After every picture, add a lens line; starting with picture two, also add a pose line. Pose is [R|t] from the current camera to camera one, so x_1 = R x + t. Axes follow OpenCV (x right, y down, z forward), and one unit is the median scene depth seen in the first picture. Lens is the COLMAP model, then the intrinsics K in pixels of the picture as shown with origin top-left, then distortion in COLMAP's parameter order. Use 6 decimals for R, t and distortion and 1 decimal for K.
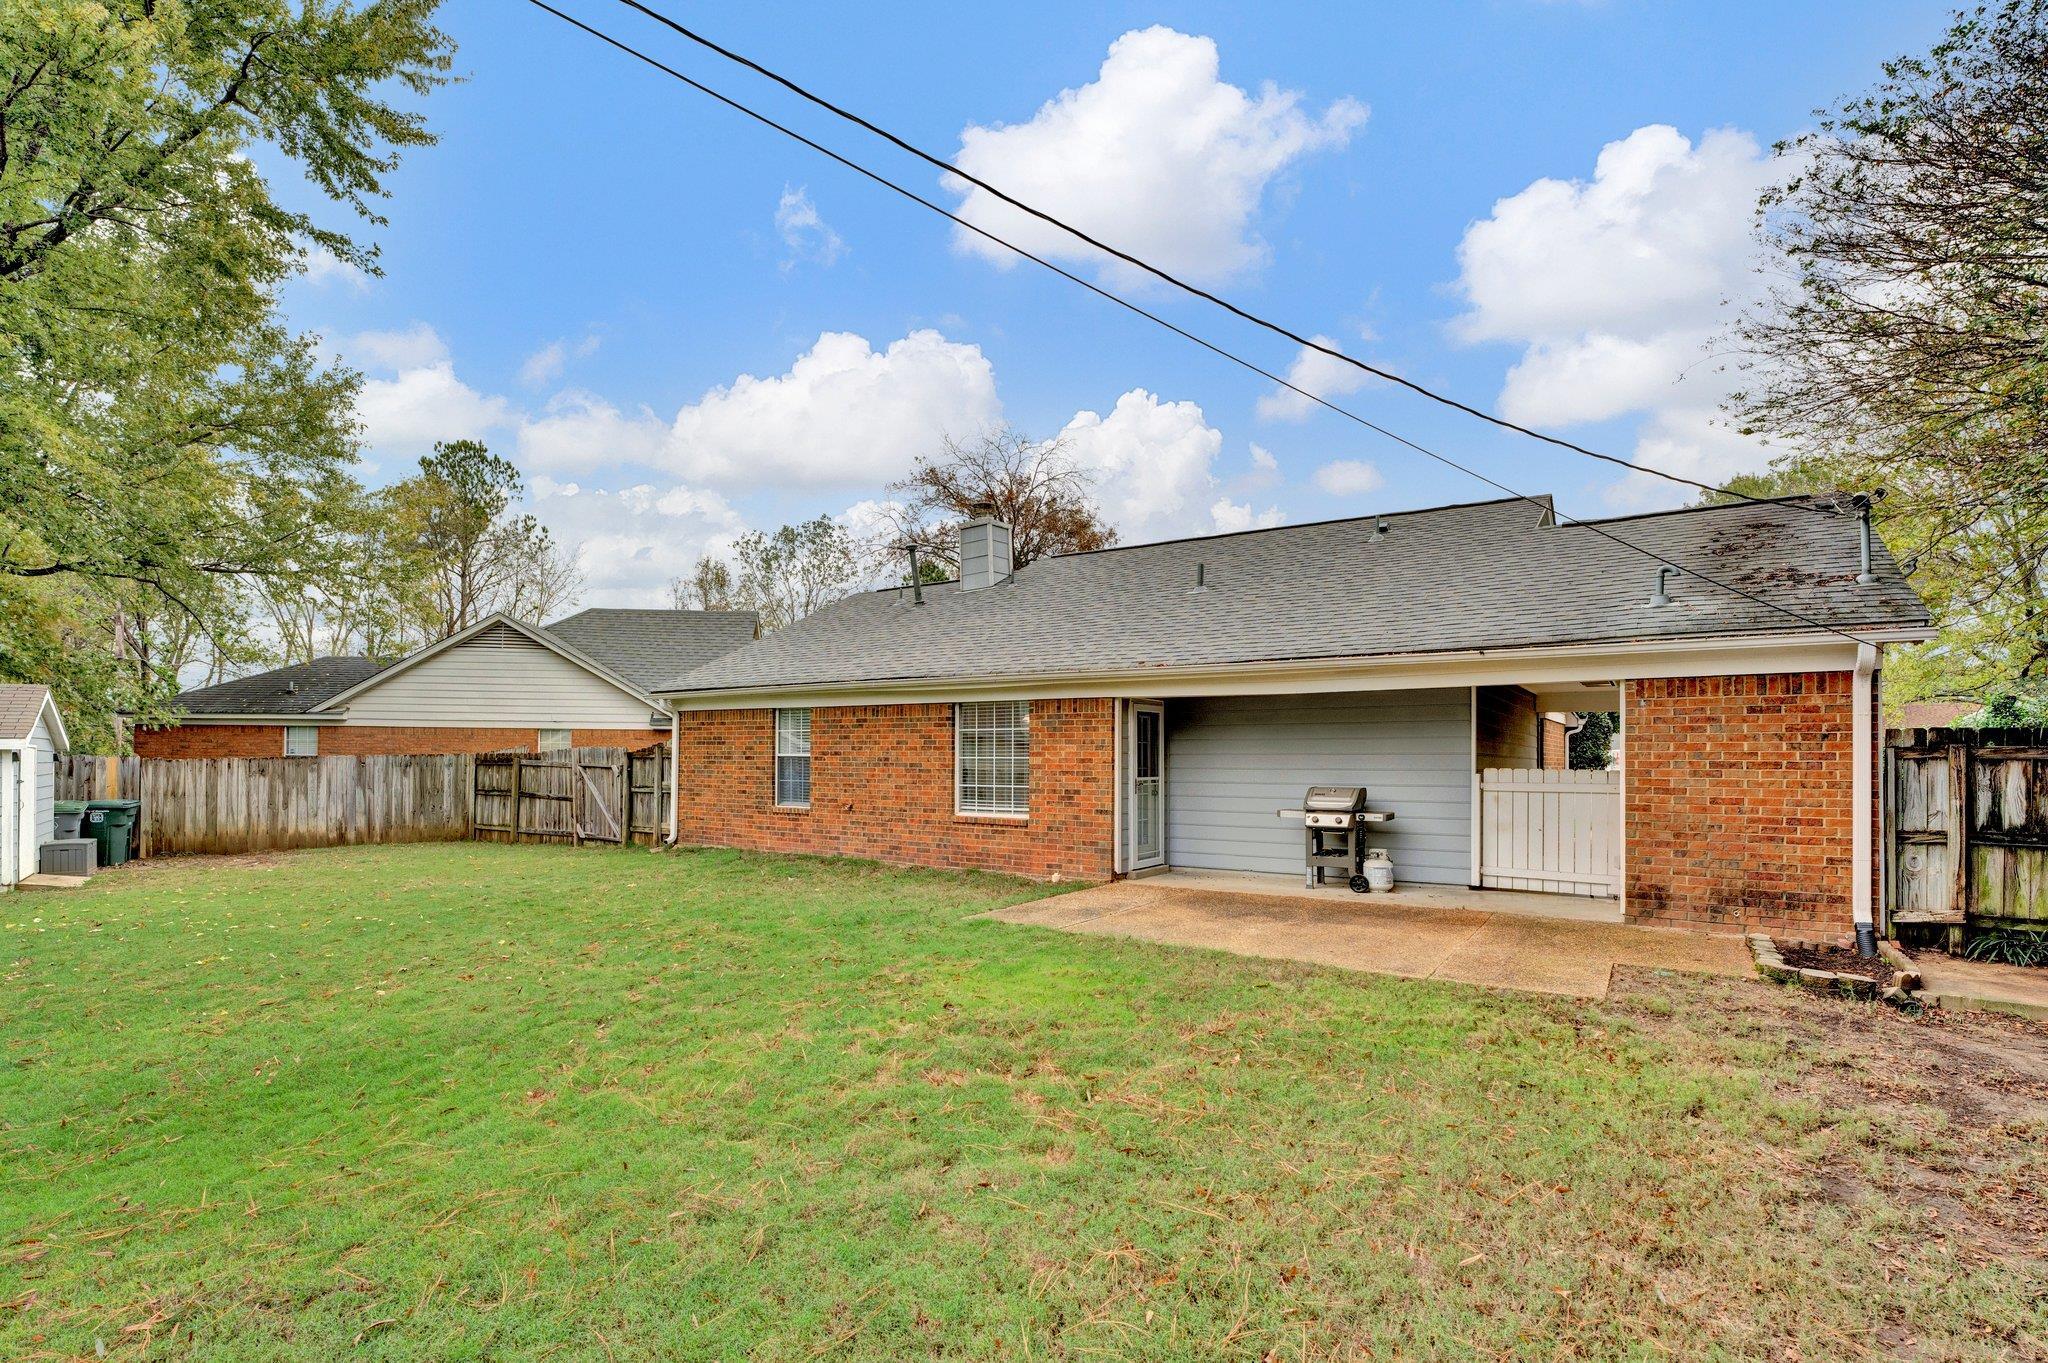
lens RADIAL K [[972.4, 0, 1017.3], [0, 972.4, 761.3], [0, 0, 1]] dist [-0.015856, 0.002650]
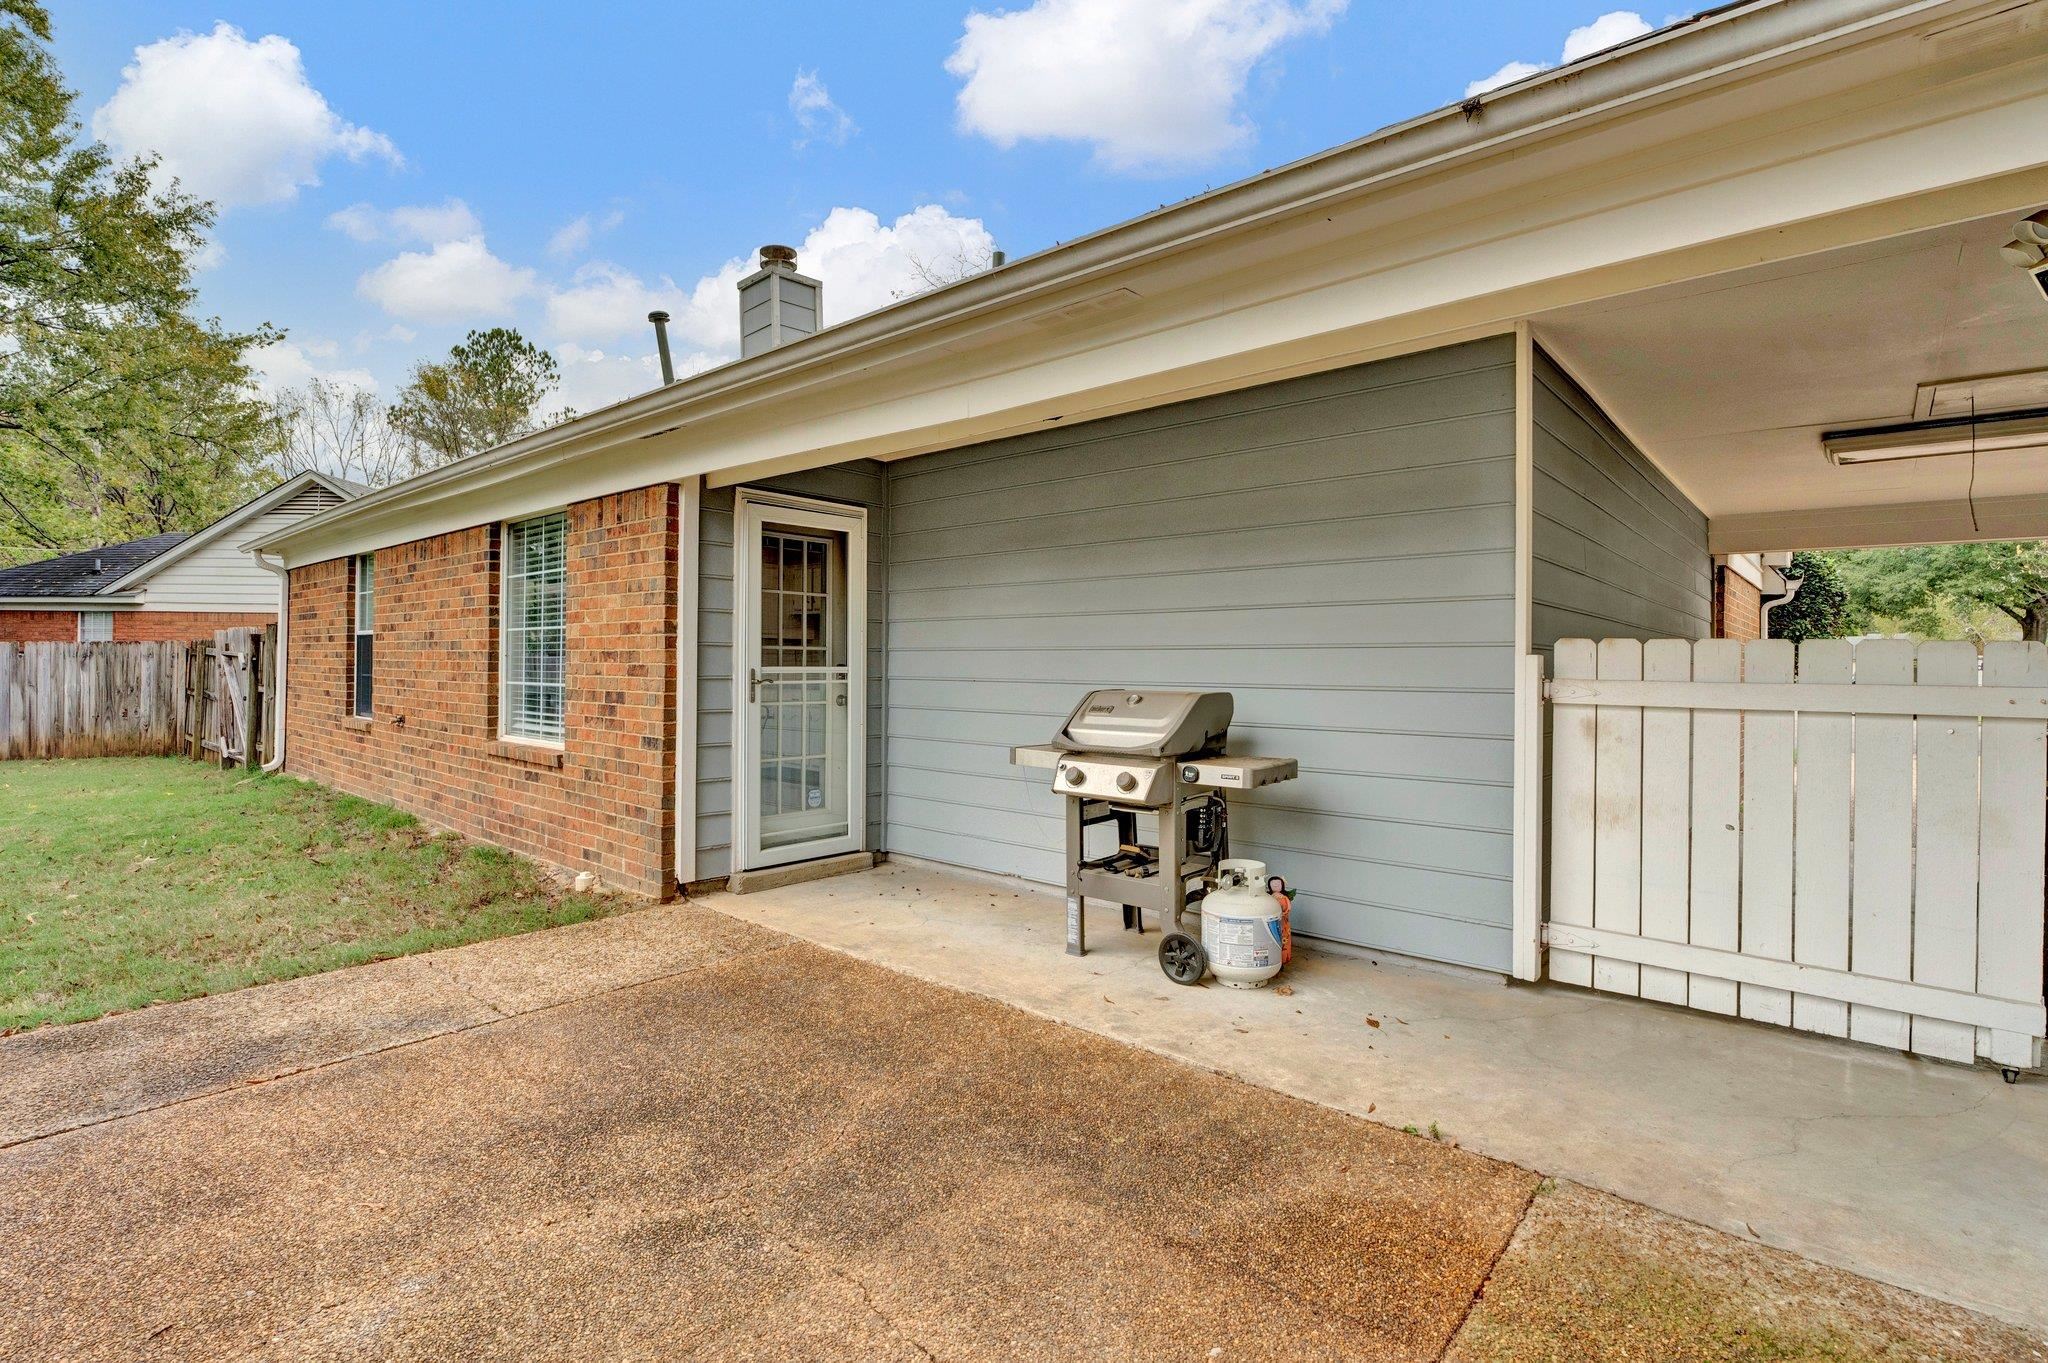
lens RADIAL K [[972.4, 0, 1008.4], [0, 972.4, 657.7], [0, 0, 1]] dist [-0.015856, 0.002650]
pose [[0.991262, 0.002573, -0.131883, 0.232685], [-0.003785, 0.999953, -0.008943, 0.012433], [0.131854, 0.009364, 0.991225, 0.439496]]
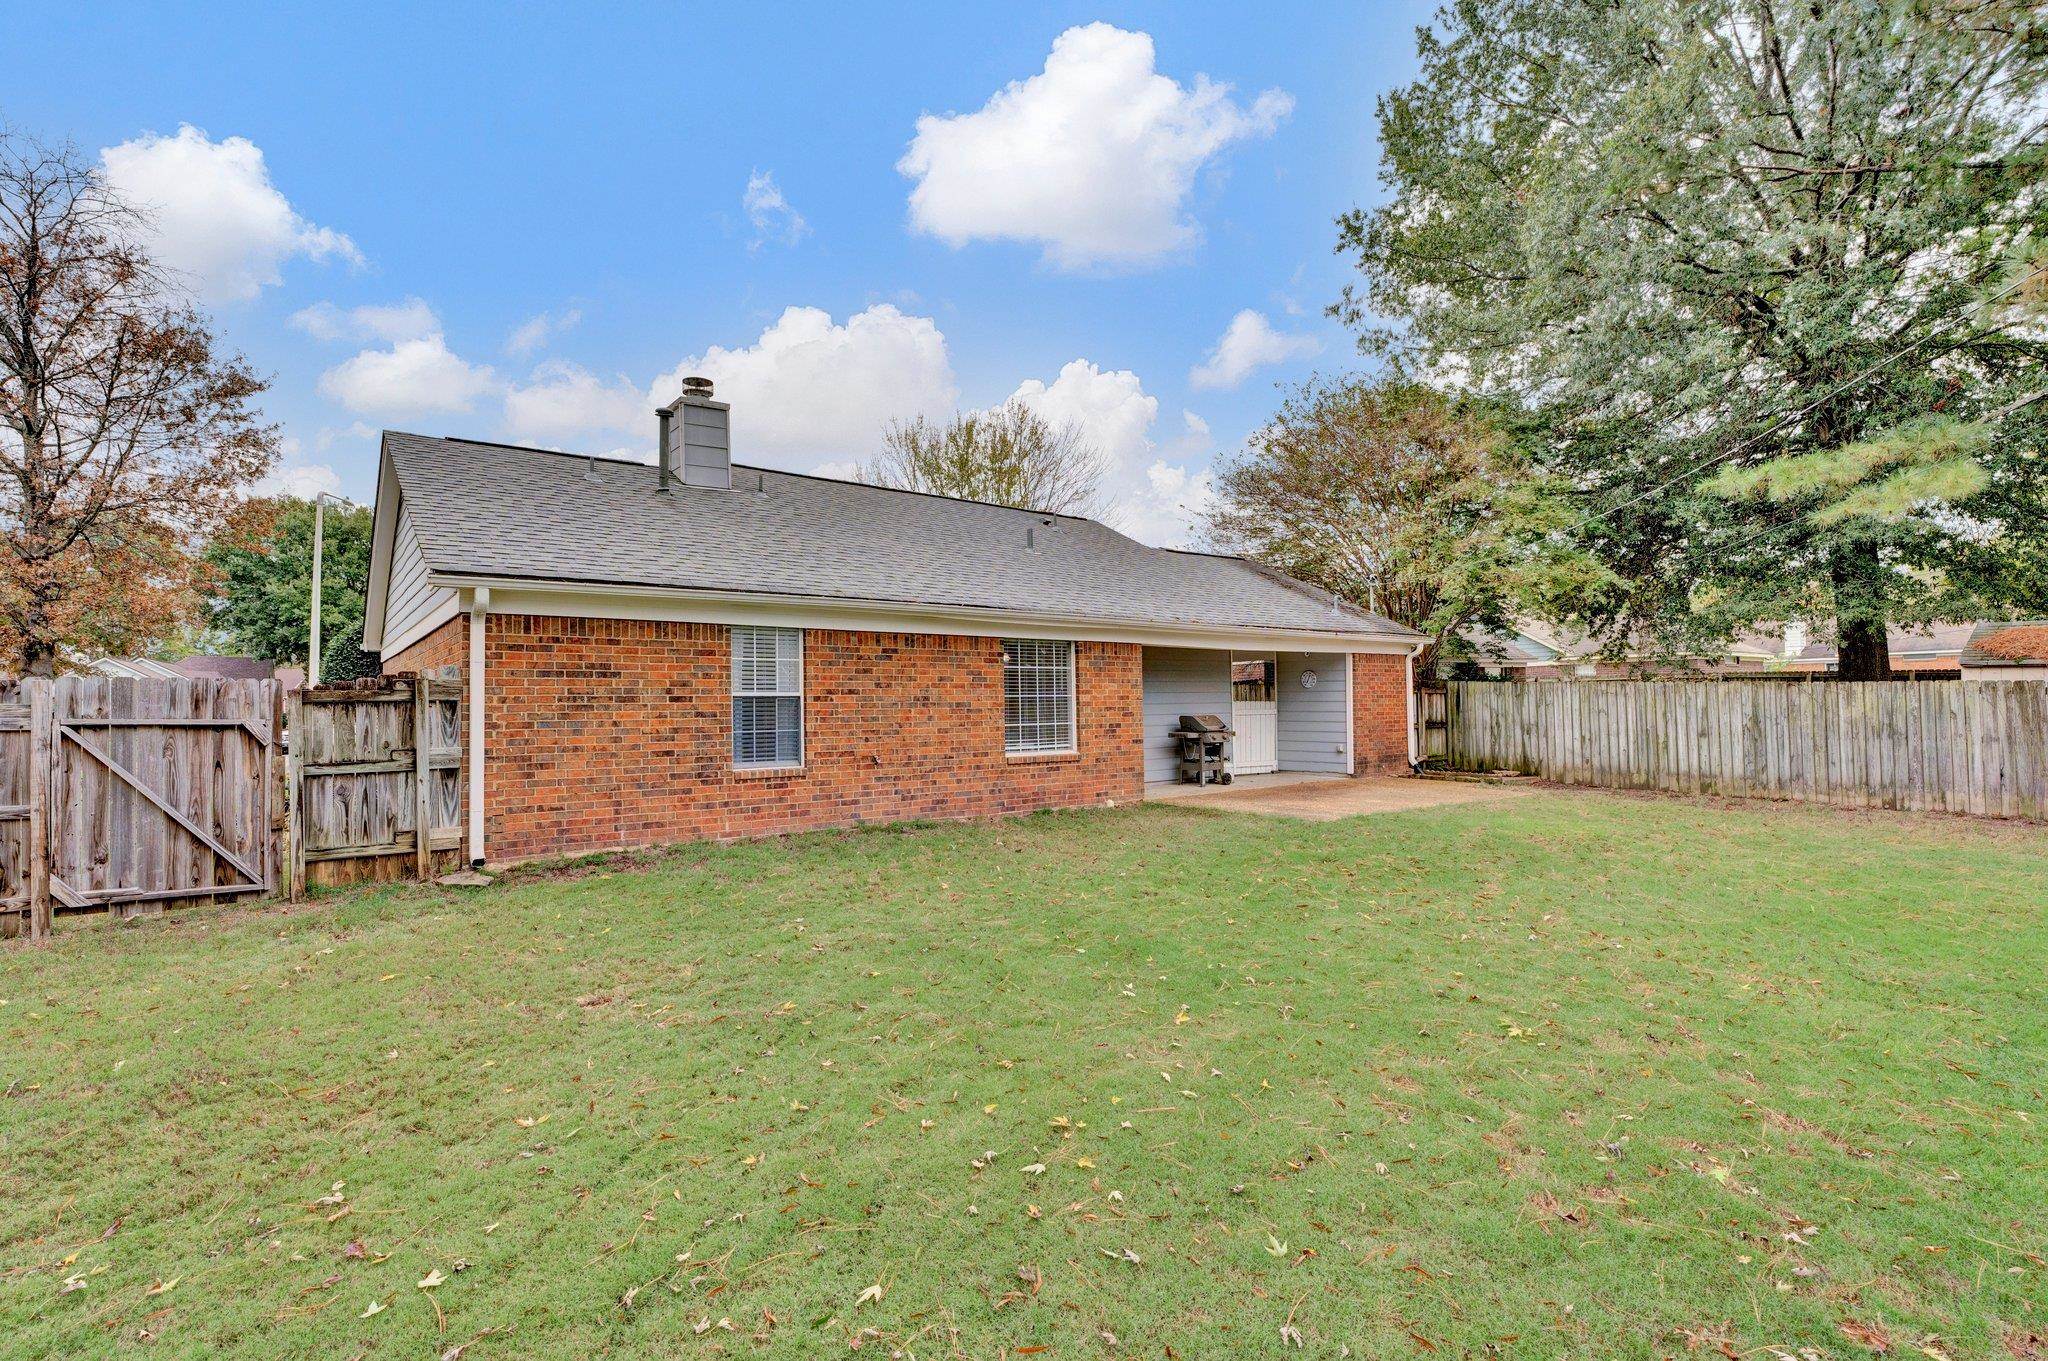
lens RADIAL K [[972.4, 0, 1036.5], [0, 972.4, 677.7], [0, 0, 1]] dist [-0.015856, 0.002650]
pose [[0.291619, 0.017389, 0.956376, -0.806973], [0.013684, 0.999657, -0.022348, -0.000176], [-0.956437, 0.019604, 0.291281, 0.585023]]
